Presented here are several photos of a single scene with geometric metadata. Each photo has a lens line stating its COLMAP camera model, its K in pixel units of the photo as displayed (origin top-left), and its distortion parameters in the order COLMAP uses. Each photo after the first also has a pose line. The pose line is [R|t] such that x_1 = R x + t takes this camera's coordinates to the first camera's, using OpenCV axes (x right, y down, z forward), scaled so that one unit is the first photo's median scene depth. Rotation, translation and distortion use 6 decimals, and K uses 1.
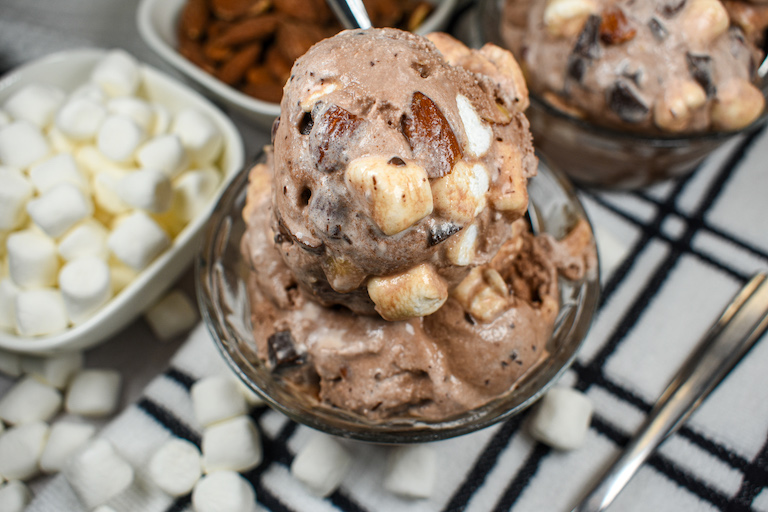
lens RADIAL K [[786.1, 0, 384.0], [0, 786.1, 256.0], [0, 0, 1]] dist [-0.062225, -0.010193]
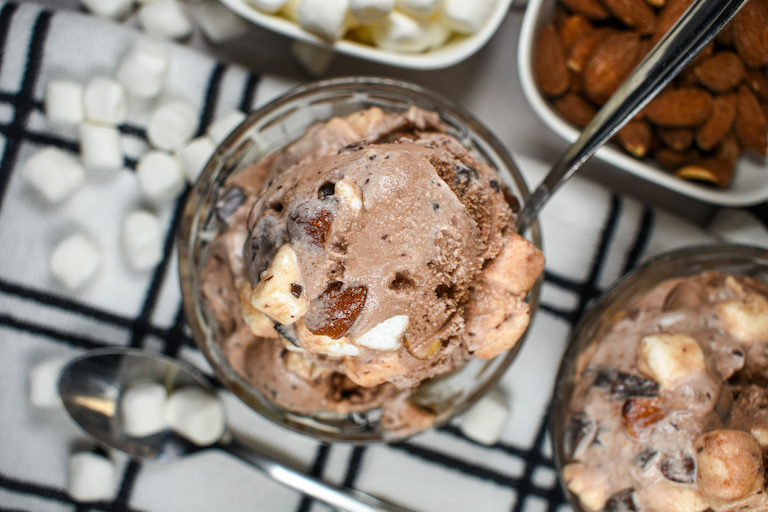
lens RADIAL K [[786.1, 0, 384.0], [0, 786.1, 256.0], [0, 0, 1]] dist [-0.062225, -0.010193]
pose [[0.314118, 0.948332, 0.044682, -0.034558], [-0.833154, 0.252792, 0.491885, -0.663996], [0.455175, -0.191737, 0.869513, 0.076692]]
